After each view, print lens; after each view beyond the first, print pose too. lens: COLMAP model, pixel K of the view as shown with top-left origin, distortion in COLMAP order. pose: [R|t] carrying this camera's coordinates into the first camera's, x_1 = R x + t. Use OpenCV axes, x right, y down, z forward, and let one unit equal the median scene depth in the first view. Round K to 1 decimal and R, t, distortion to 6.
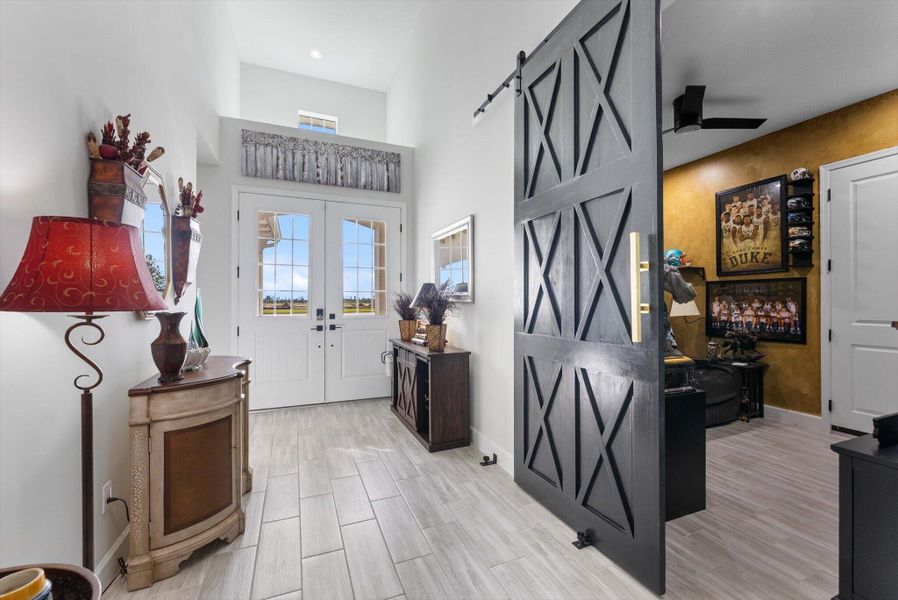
lens RADIAL K [[359.2, 0, 449.0], [0, 359.2, 300.0], [0, 0, 1]] dist [-0.001623, -0.000012]
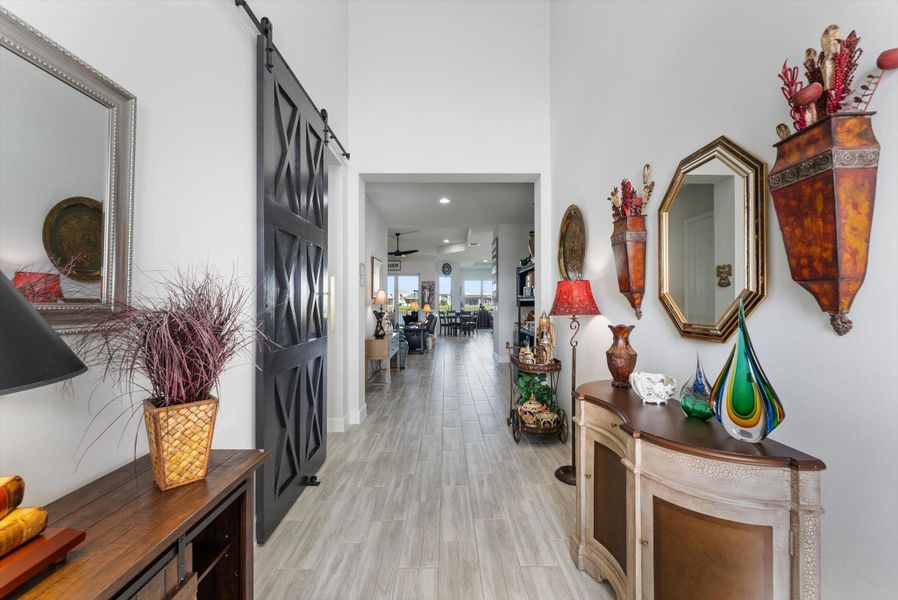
lens RADIAL K [[359.2, 0, 449.0], [0, 359.2, 300.0], [0, 0, 1]] dist [-0.001623, -0.000012]
pose [[-0.923888, -0.008800, 0.382562, -0.644103], [-0.011858, 0.999914, -0.005636, -0.050533], [-0.382480, -0.009744, -0.923913, 2.040758]]
